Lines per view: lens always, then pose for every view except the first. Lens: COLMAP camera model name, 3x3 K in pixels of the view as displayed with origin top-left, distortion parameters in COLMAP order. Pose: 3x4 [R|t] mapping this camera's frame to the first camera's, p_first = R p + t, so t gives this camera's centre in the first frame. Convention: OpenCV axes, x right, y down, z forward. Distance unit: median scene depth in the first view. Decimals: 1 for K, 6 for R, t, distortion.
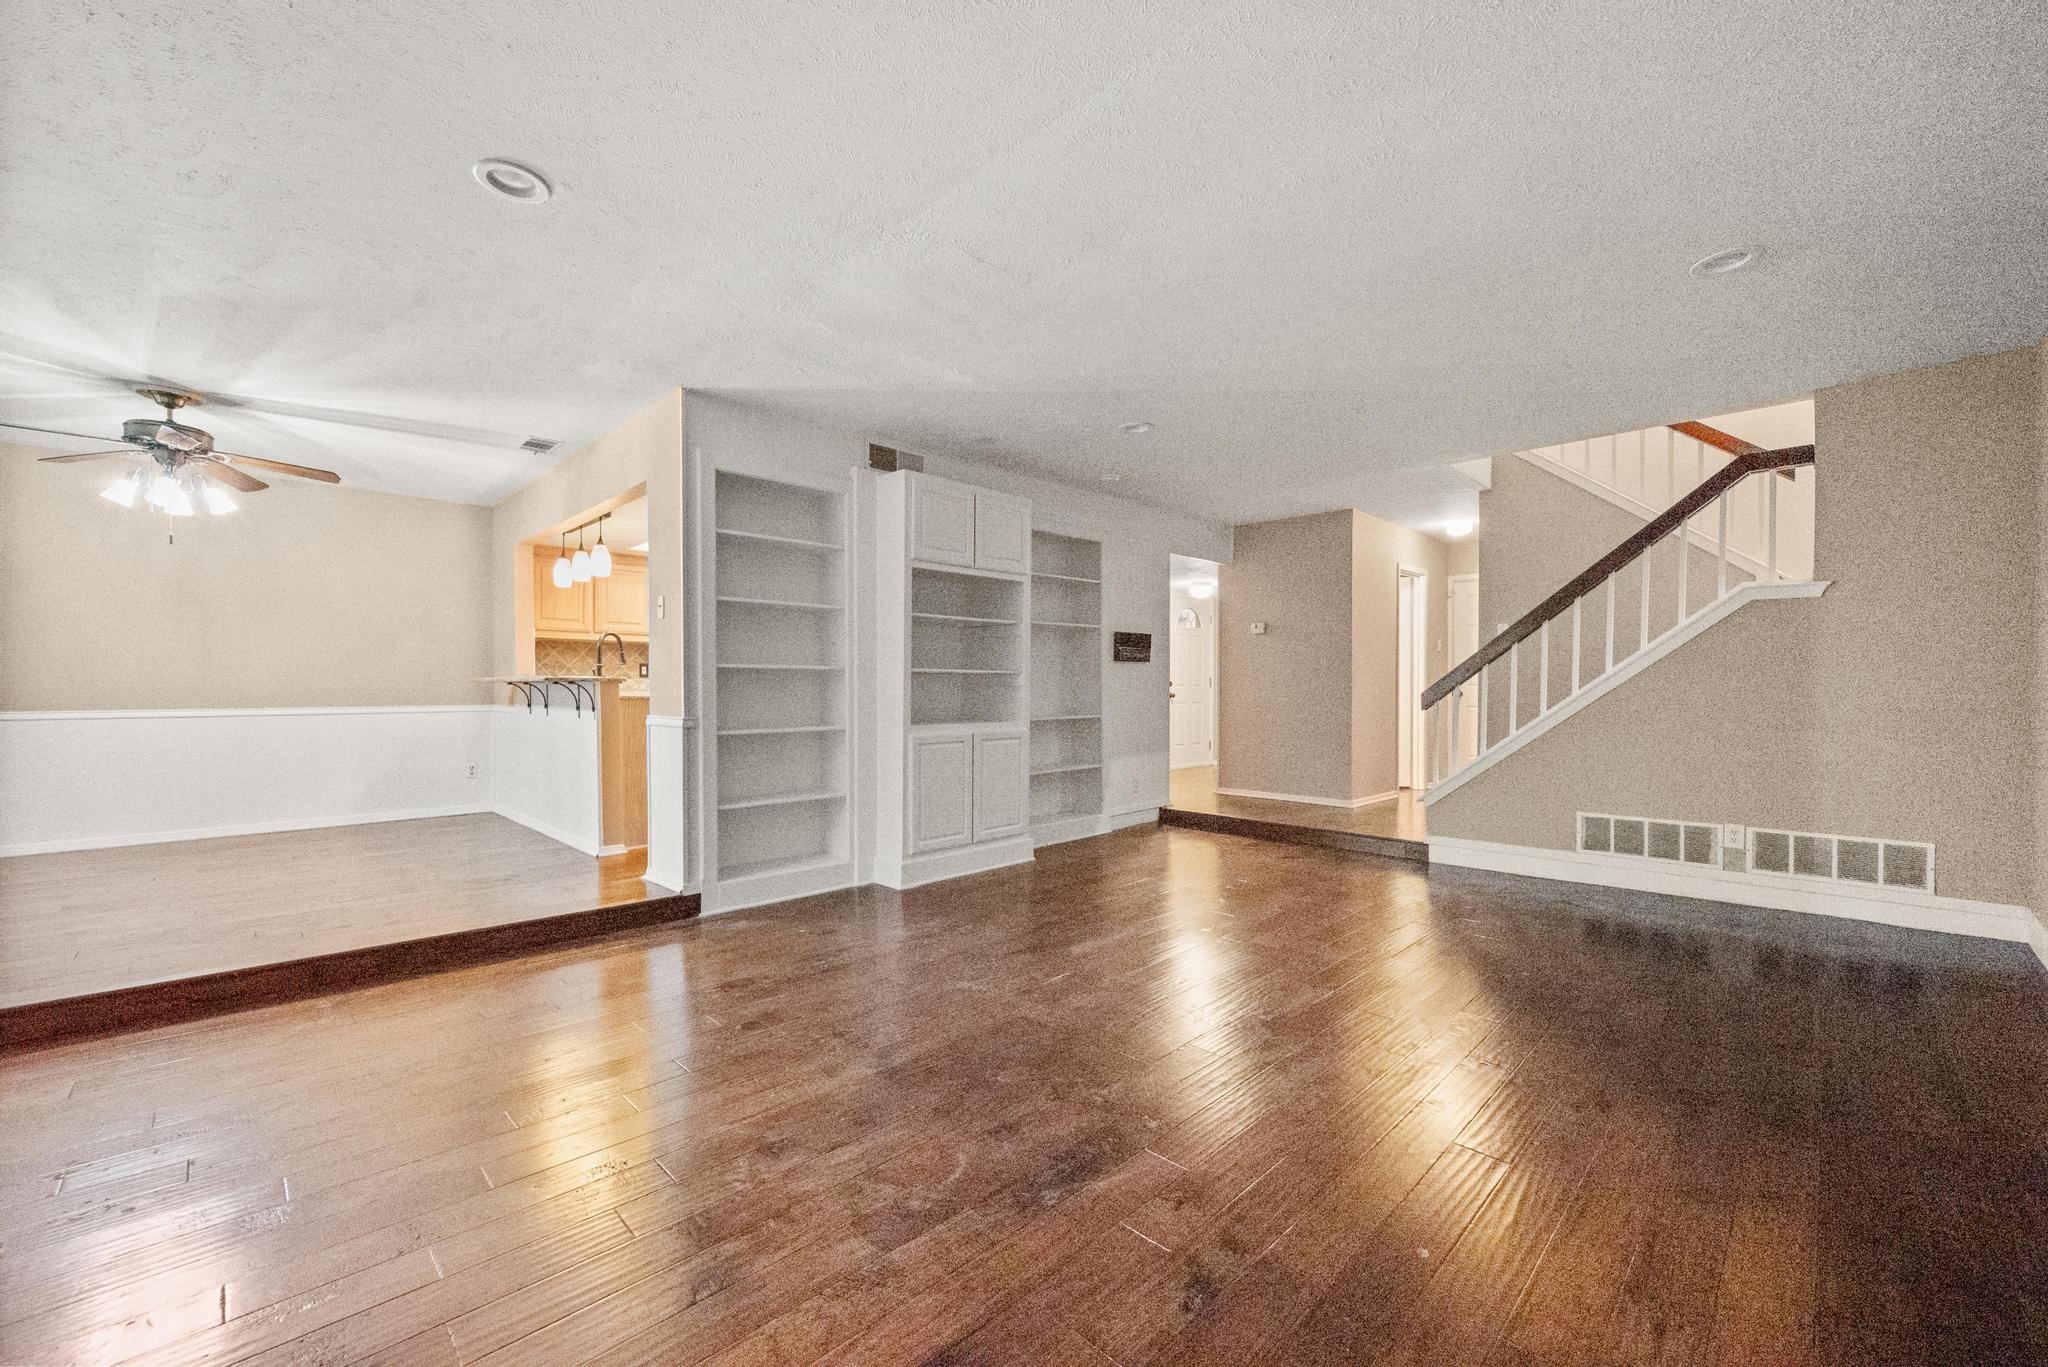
lens RADIAL K [[816.1, 0, 1027.5], [0, 816.1, 695.2], [0, 0, 1]] dist [0.000239, -0.000269]
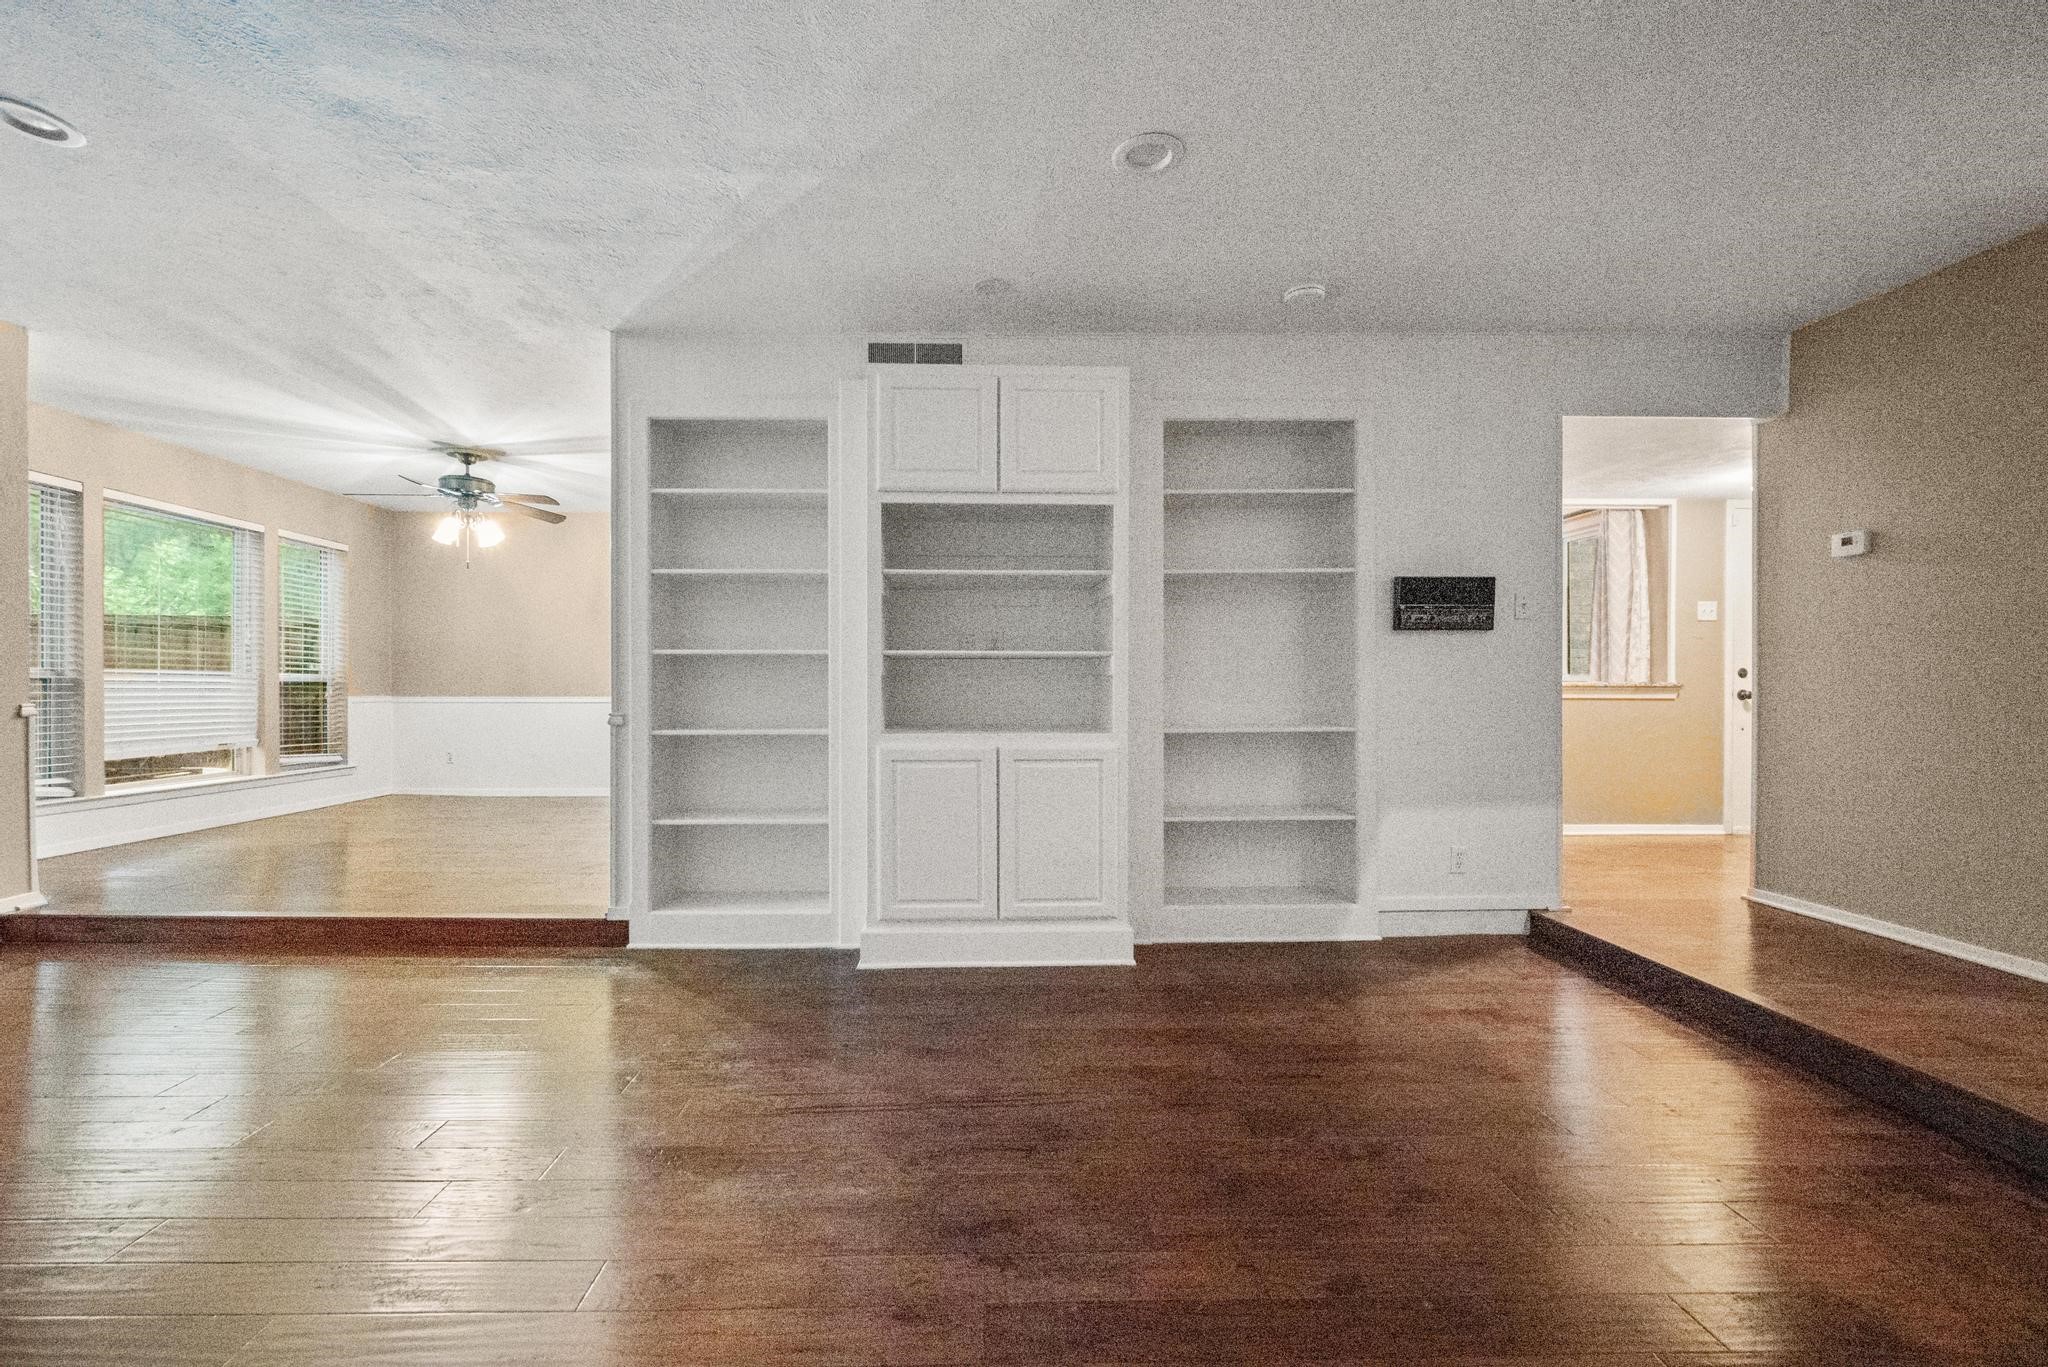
lens RADIAL K [[816.1, 0, 982.1], [0, 816.1, 681.2], [0, 0, 1]] dist [0.000239, -0.000269]
pose [[0.720896, -0.000290, -0.693043, 0.373177], [-0.006592, 0.999952, -0.007275, -0.001872], [0.693011, 0.009813, 0.720860, 0.528204]]
